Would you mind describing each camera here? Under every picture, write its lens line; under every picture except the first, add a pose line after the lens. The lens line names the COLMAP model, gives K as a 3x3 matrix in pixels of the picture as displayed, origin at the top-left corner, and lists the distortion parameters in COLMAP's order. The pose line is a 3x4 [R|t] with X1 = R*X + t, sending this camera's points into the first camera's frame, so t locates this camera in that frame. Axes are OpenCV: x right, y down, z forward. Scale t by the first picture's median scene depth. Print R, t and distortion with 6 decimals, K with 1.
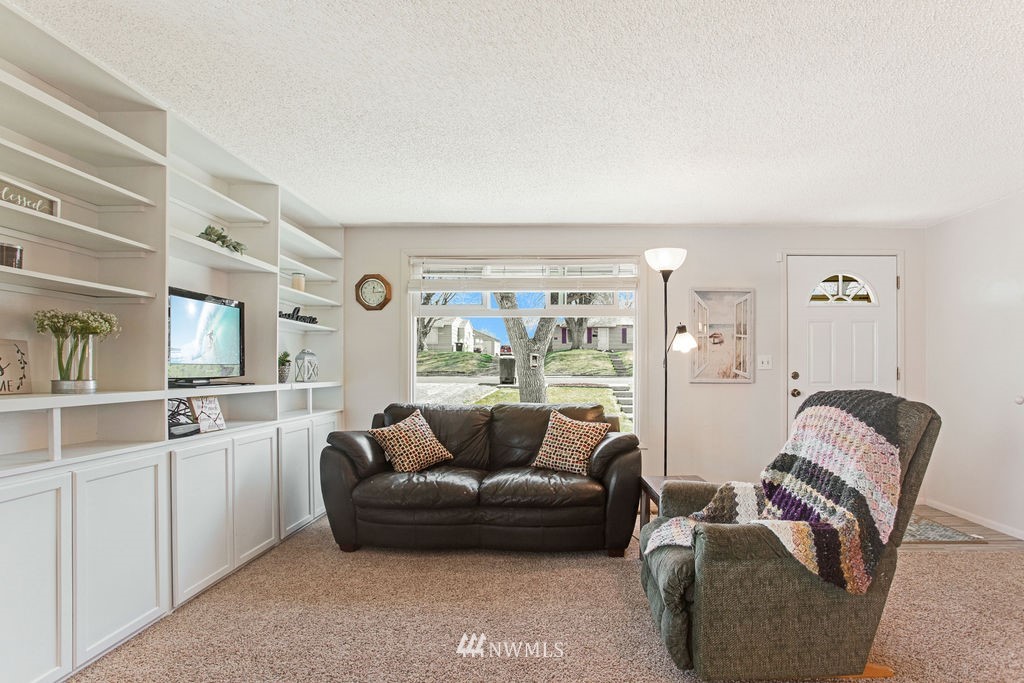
lens RADIAL K [[503.2, 0, 536.1], [0, 503.2, 352.6], [0, 0, 1]] dist [-0.033225, -0.000052]
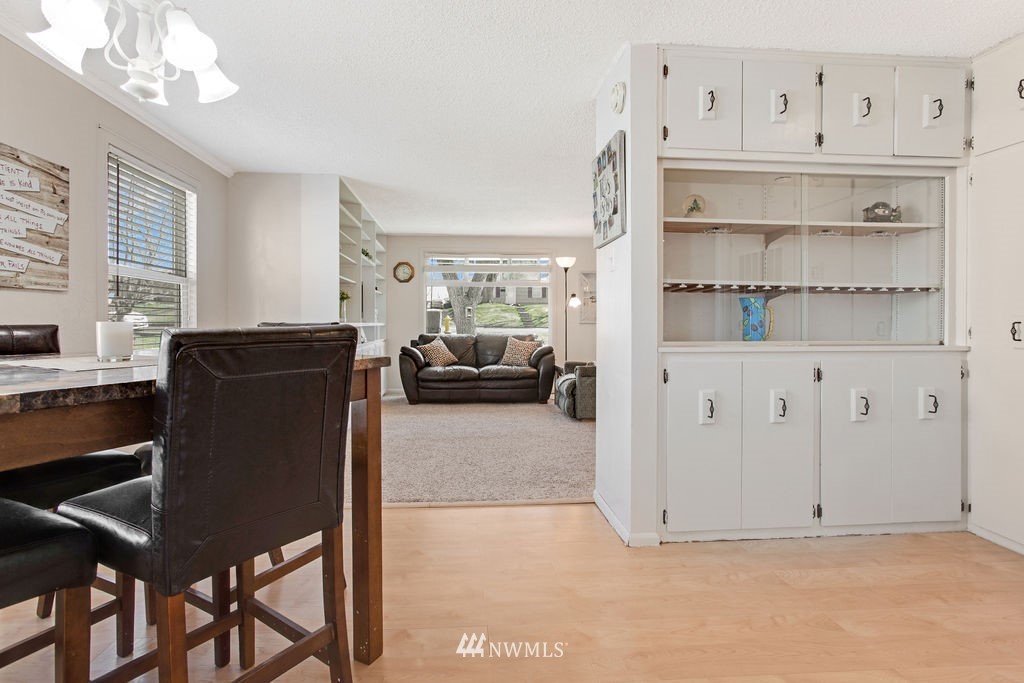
lens RADIAL K [[509.7, 0, 510.2], [0, 509.7, 332.9], [0, 0, 1]] dist [-0.028297, 0.000527]
pose [[0.989953, -0.005205, 0.141302, -0.280326], [-0.002270, 0.998608, 0.052690, -0.004324], [-0.141379, -0.052482, 0.988563, -1.105930]]
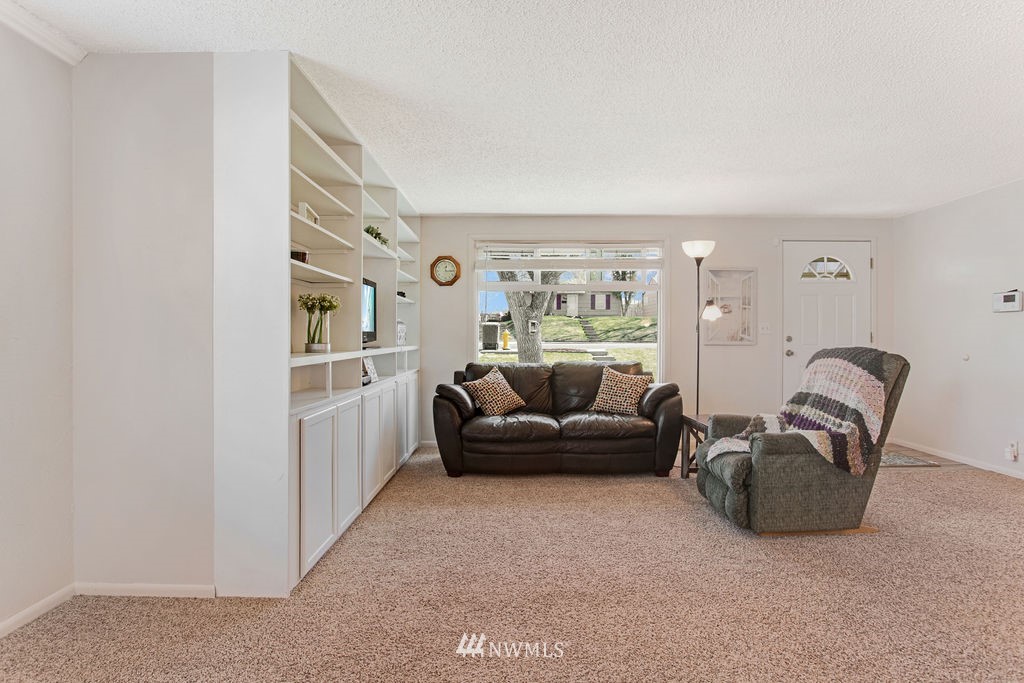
lens RADIAL K [[509.7, 0, 510.2], [0, 509.7, 332.9], [0, 0, 1]] dist [-0.028297, 0.000527]
pose [[0.999563, -0.004227, 0.029248, -0.276301], [0.003404, 0.999599, 0.028121, -0.007832], [-0.029355, -0.028010, 0.999177, -0.307330]]
